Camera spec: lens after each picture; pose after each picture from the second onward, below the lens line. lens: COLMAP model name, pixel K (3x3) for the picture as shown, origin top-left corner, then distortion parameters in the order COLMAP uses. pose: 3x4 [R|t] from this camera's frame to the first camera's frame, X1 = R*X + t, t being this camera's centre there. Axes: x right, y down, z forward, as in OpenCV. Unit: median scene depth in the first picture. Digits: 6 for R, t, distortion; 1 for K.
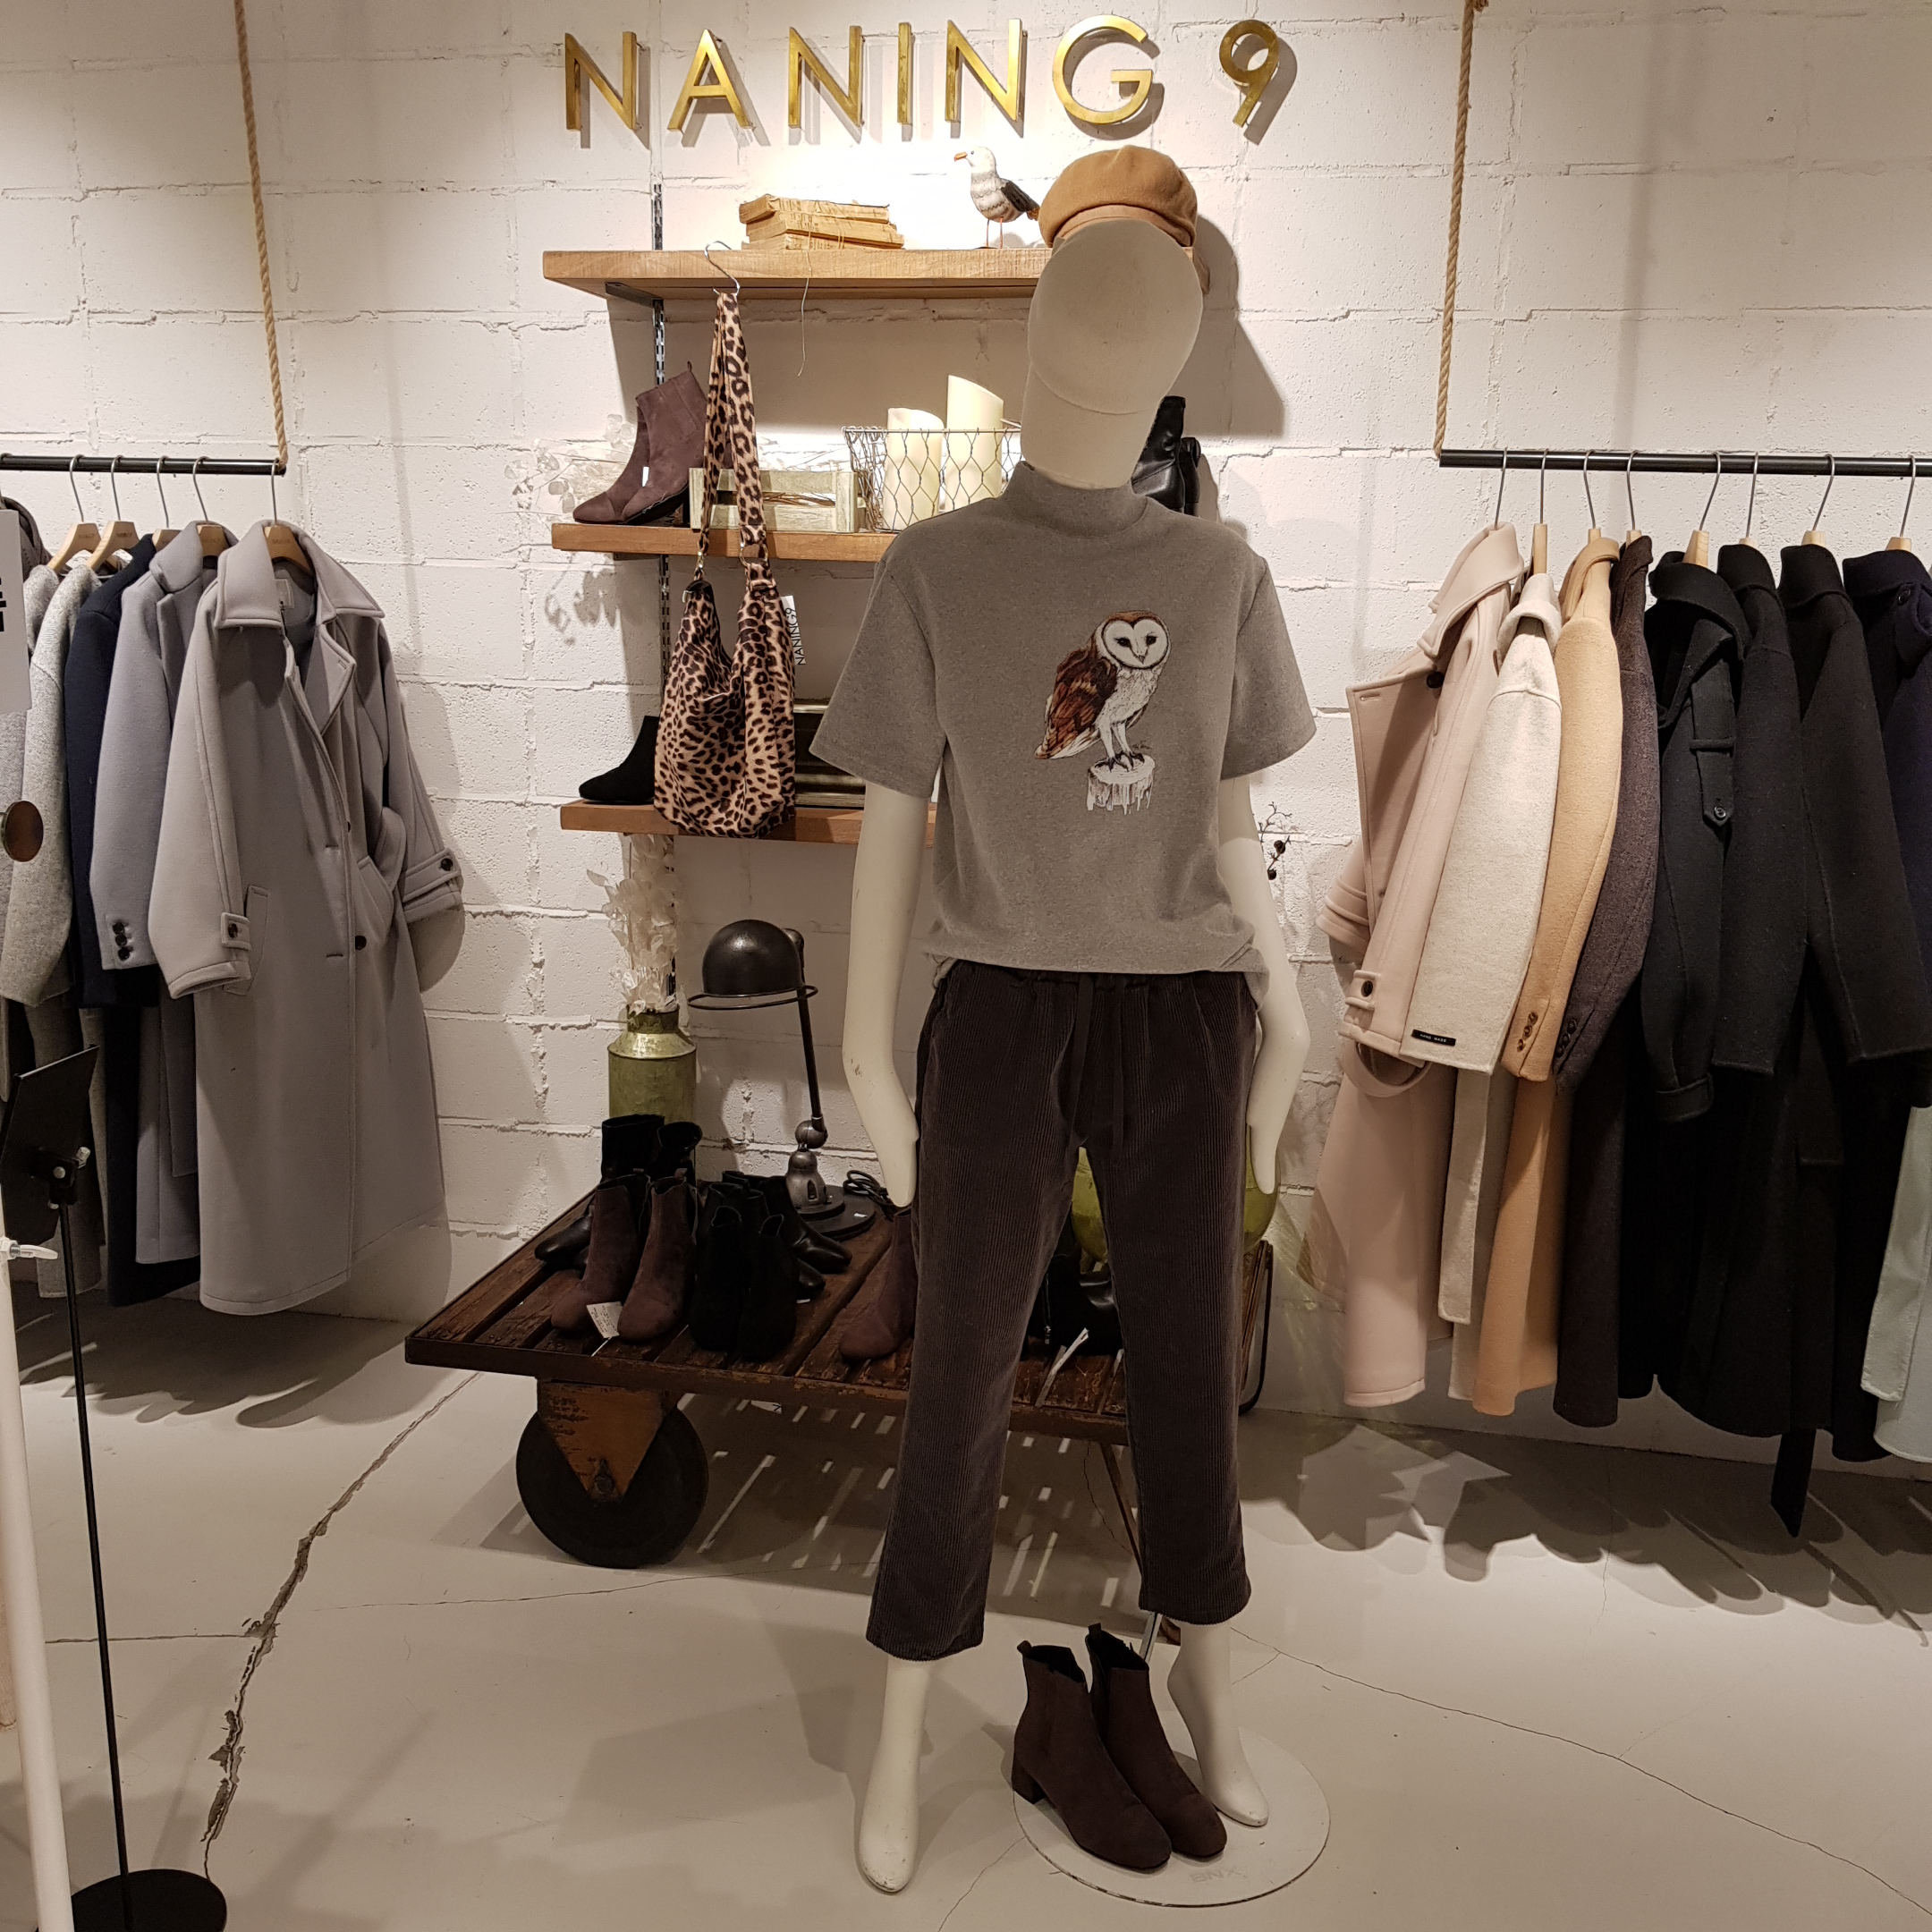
lens RADIAL K [[2016.5, 0, 963.4], [0, 2016.5, 991.2], [0, 0, 1]] dist [0.140307, -0.308663]
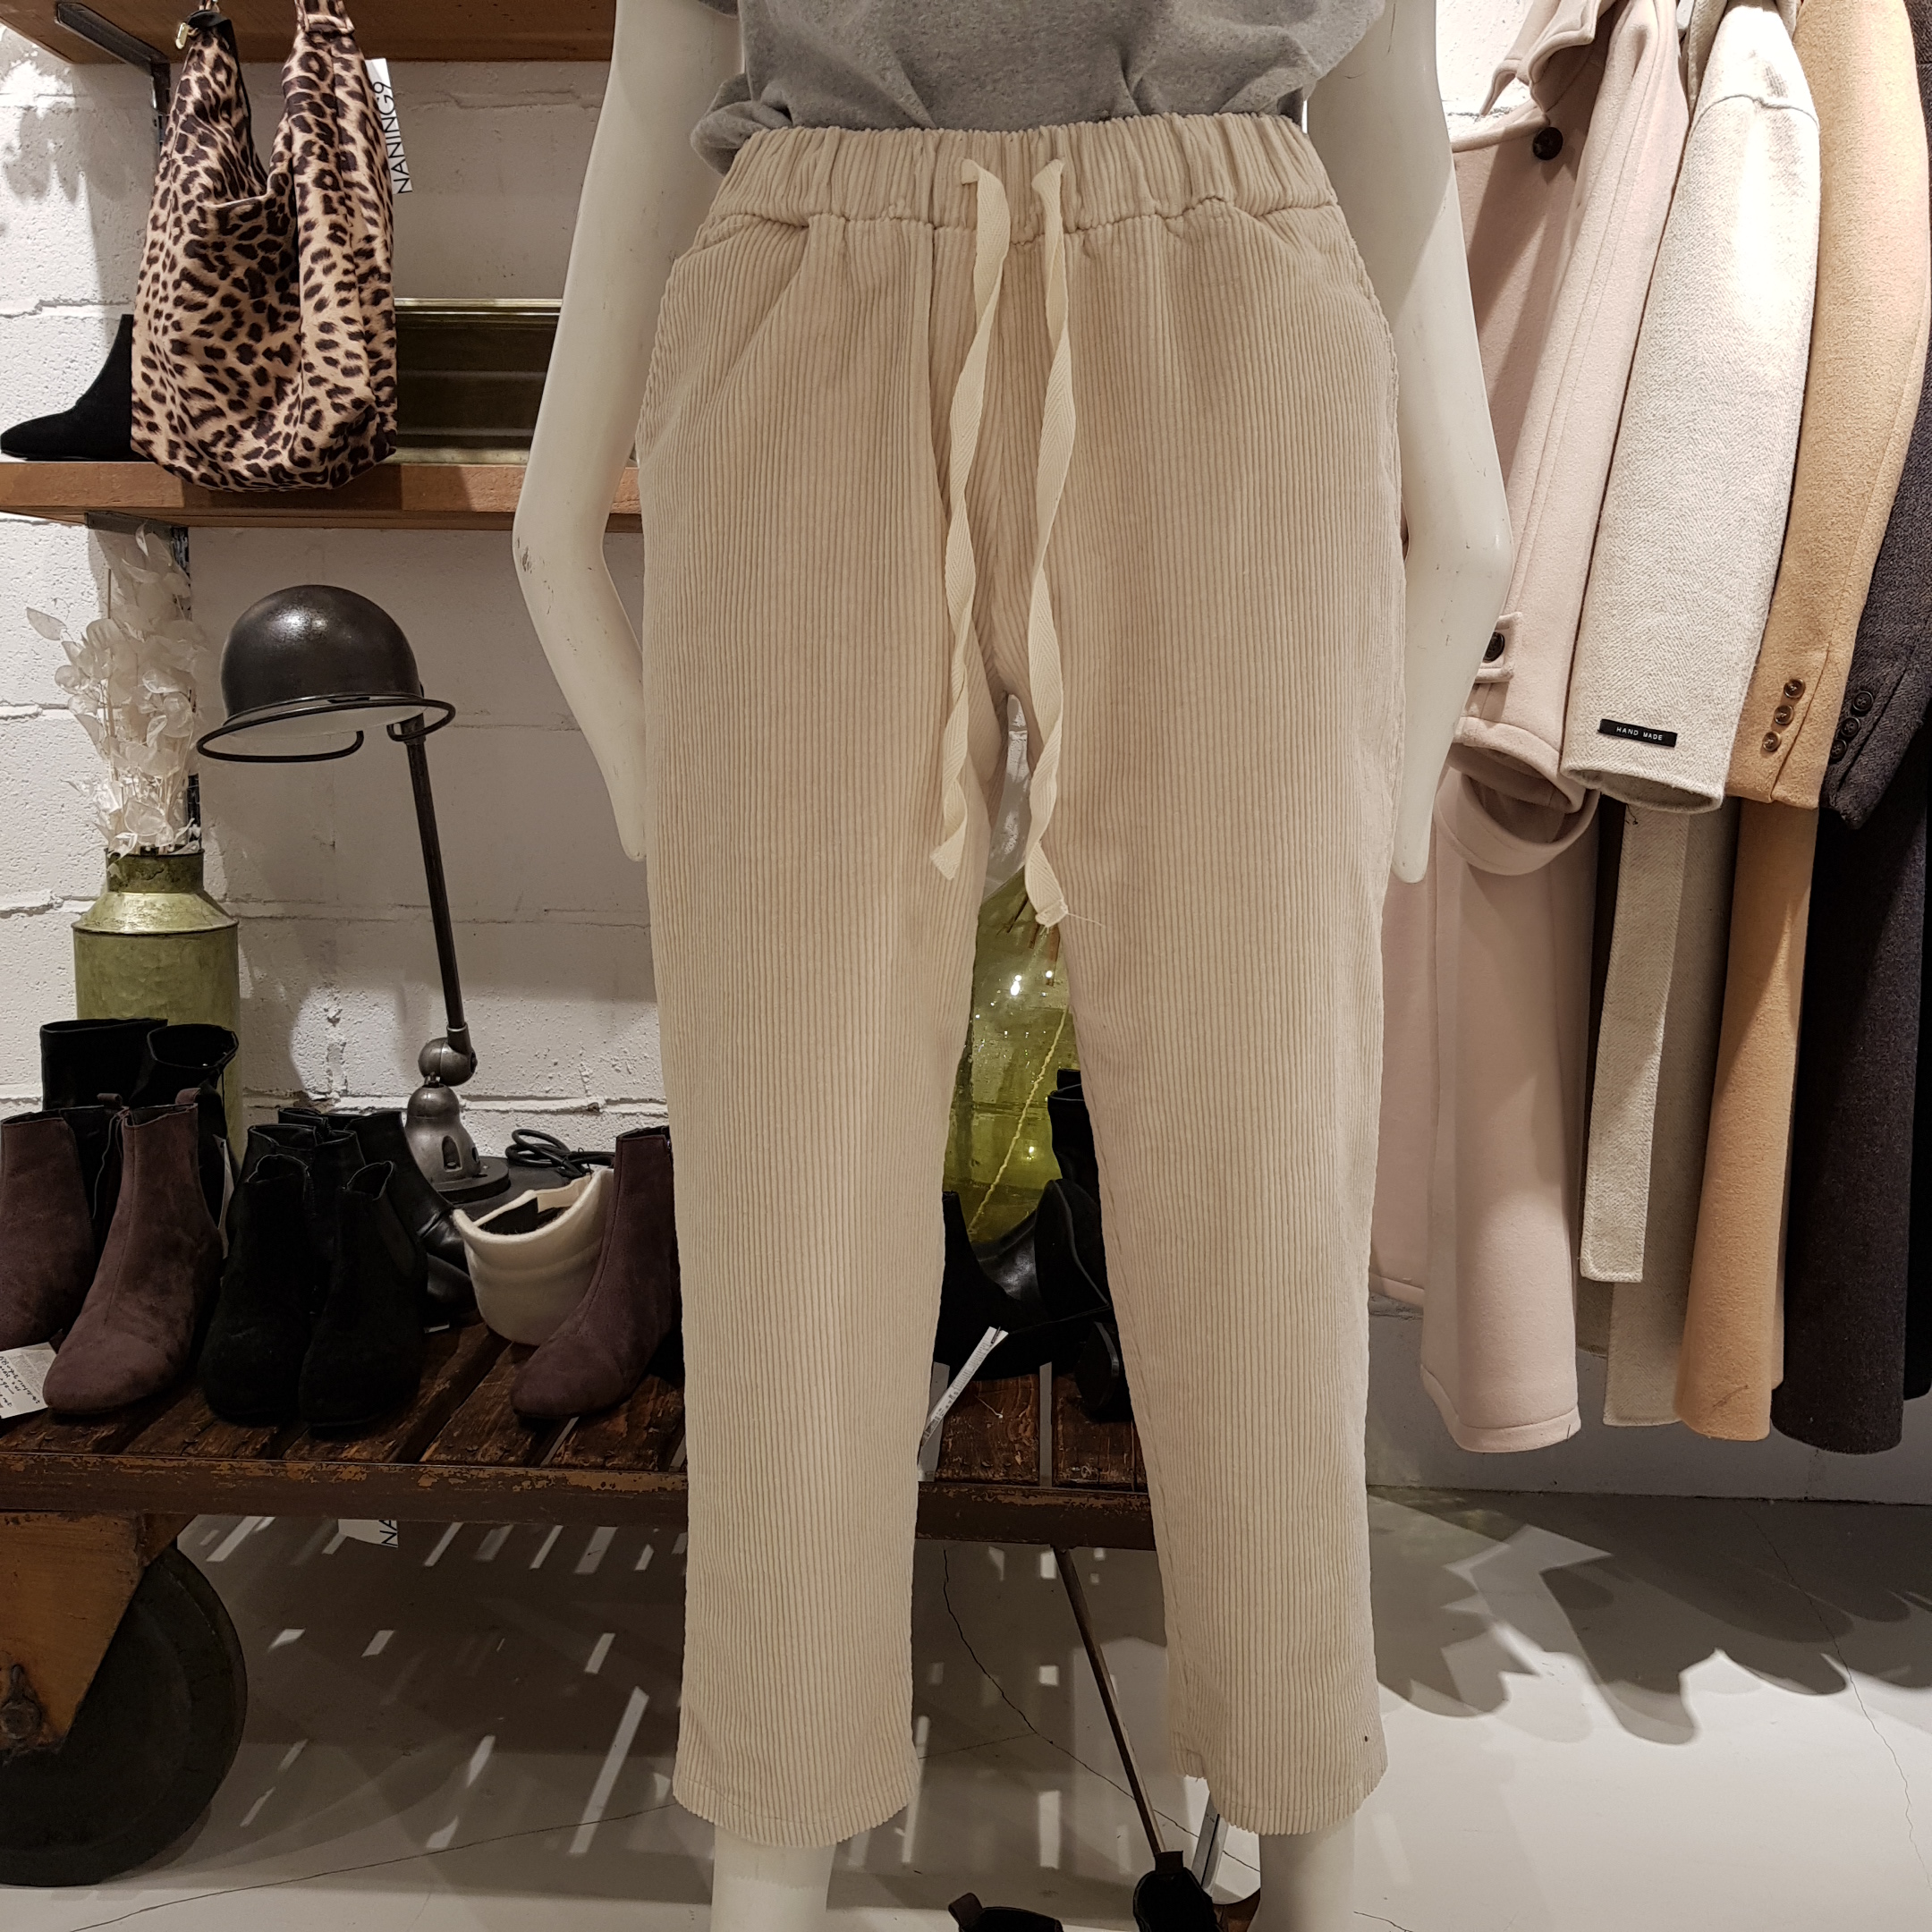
lens RADIAL K [[2018.1, 0, 960.2], [0, 2018.1, 982.4], [0, 0, 1]] dist [0.055964, -0.108890]
pose [[0.984513, -0.029734, 0.172774, -0.033010], [0.041538, 0.997013, -0.065113, 0.102271], [-0.170322, 0.071281, 0.982807, 0.446671]]
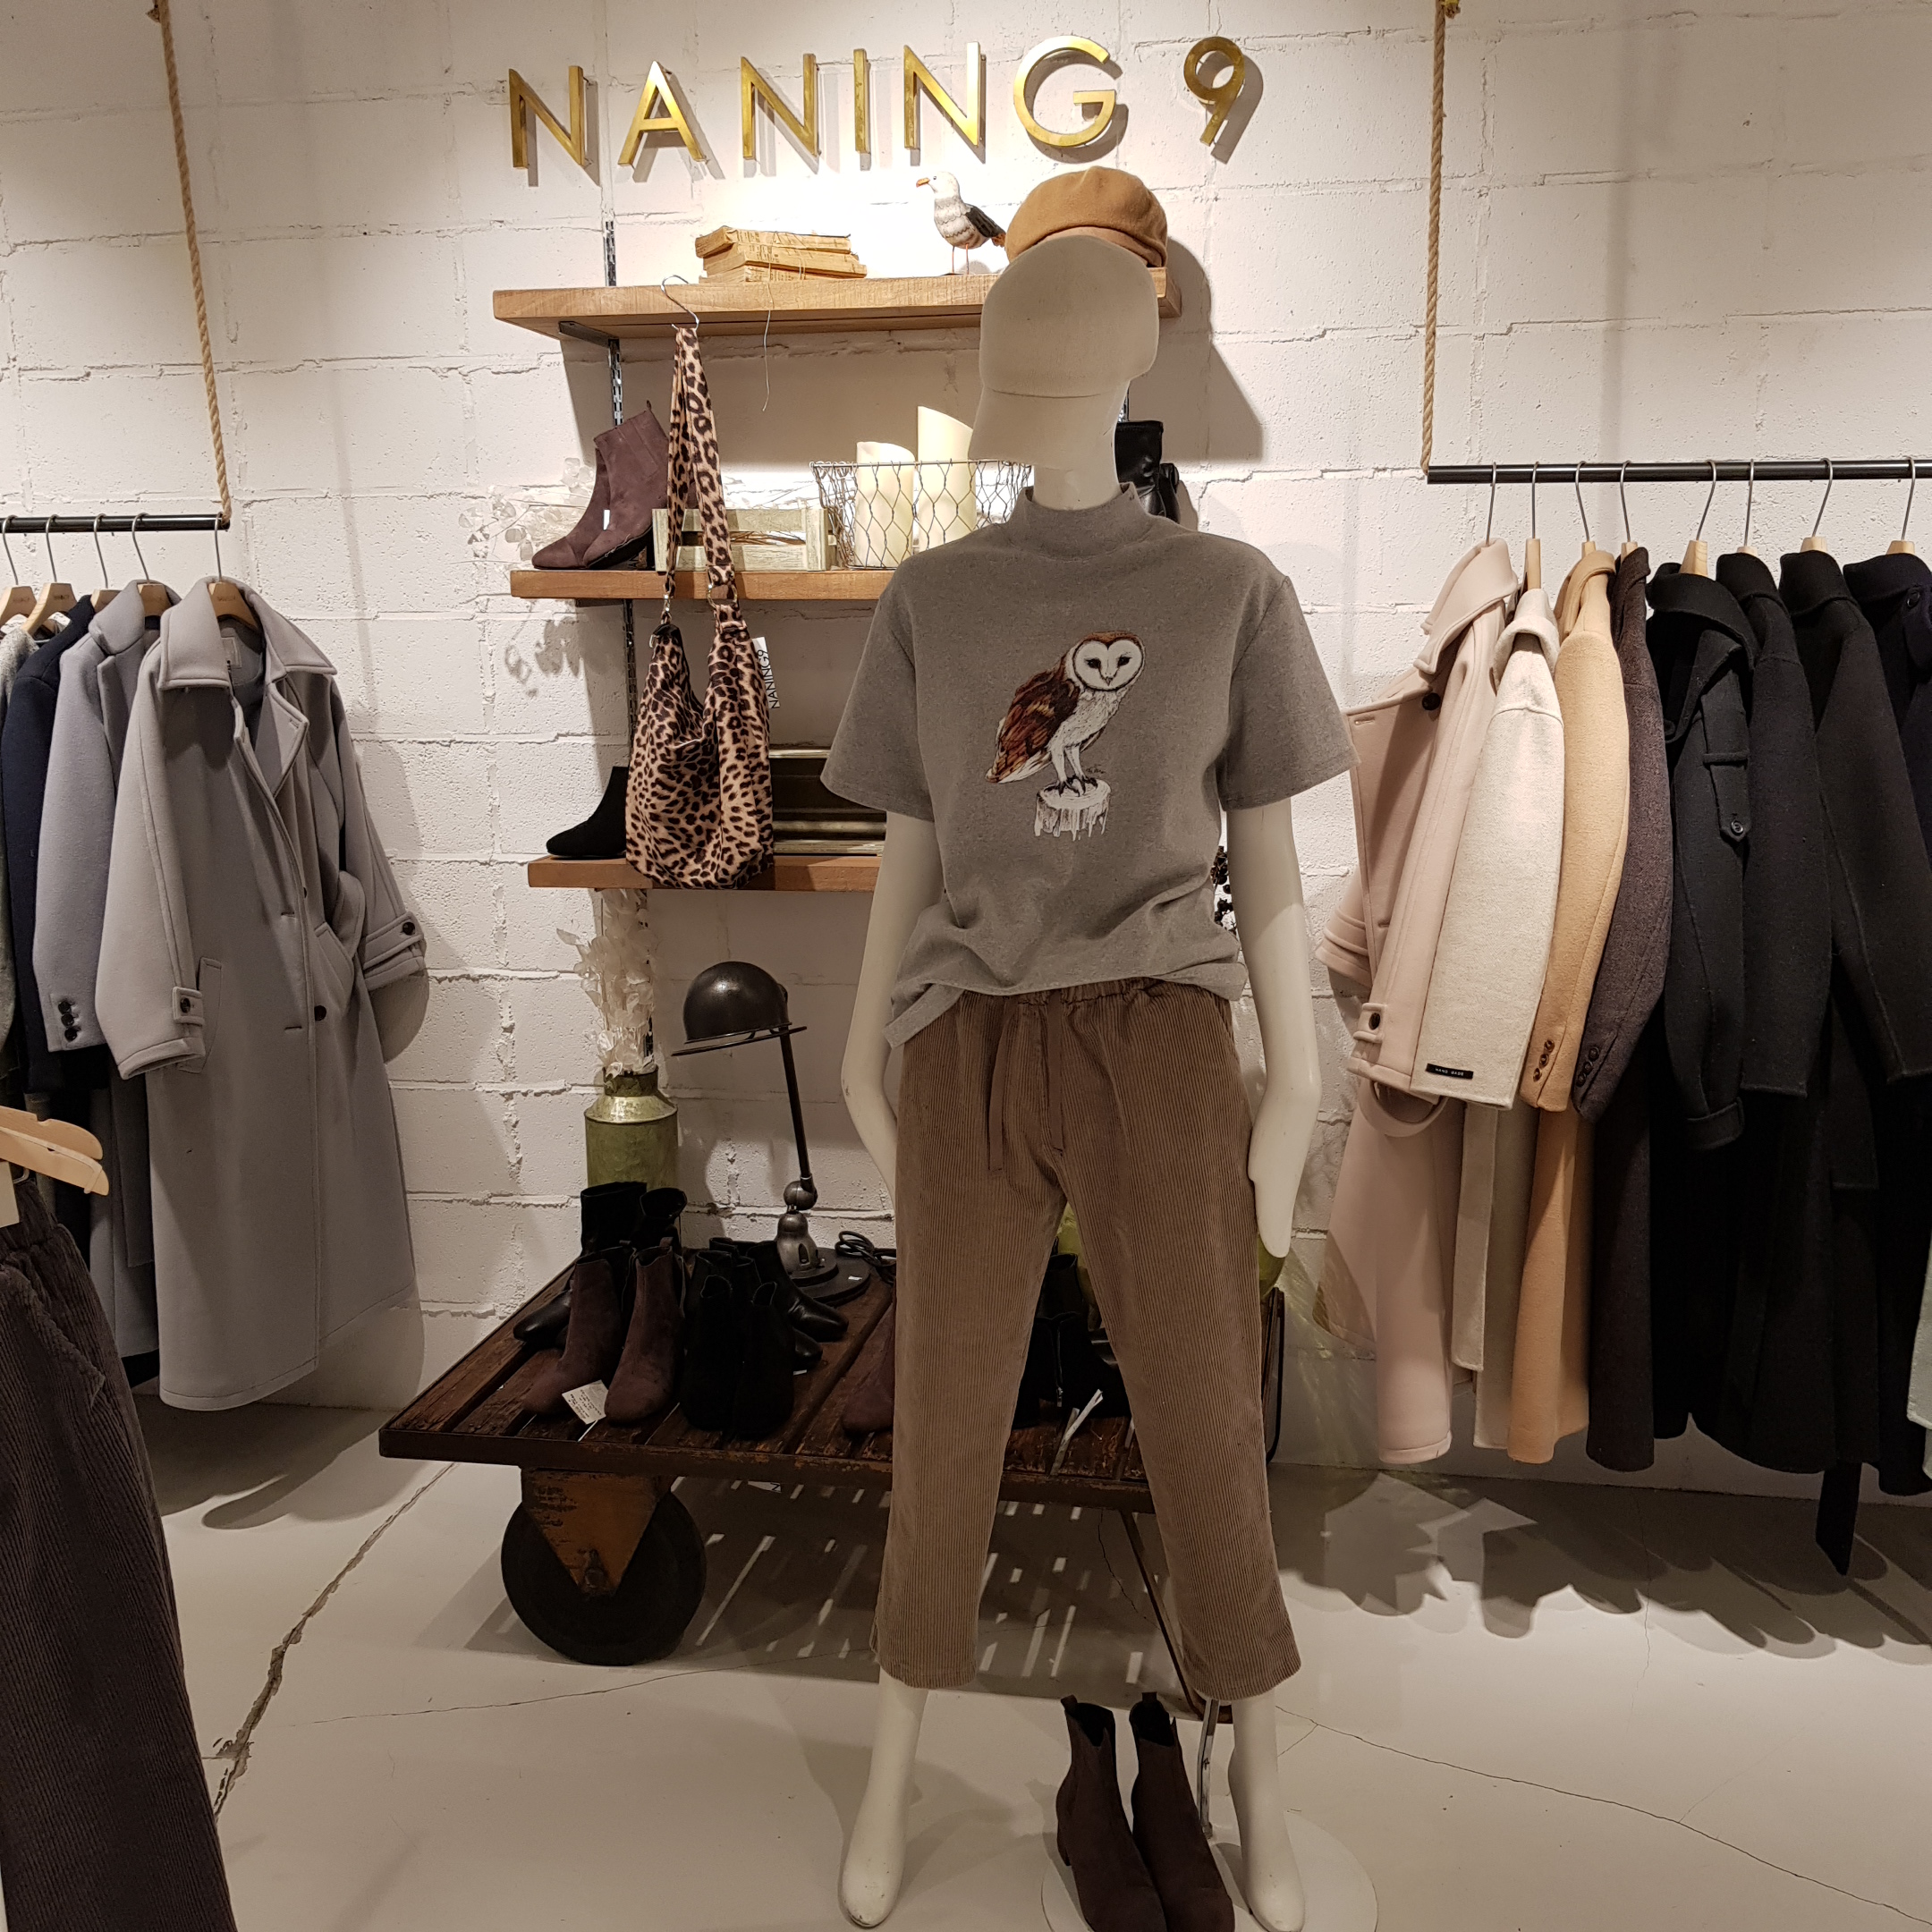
lens RADIAL K [[2017.9, 0, 985.6], [0, 2017.9, 978.8], [0, 0, 1]] dist [0.137989, -0.297294]
pose [[0.998958, -0.035782, 0.028312, -0.012180], [0.036623, 0.998886, -0.029754, -0.000070], [-0.027216, 0.030760, 0.999156, 0.038324]]
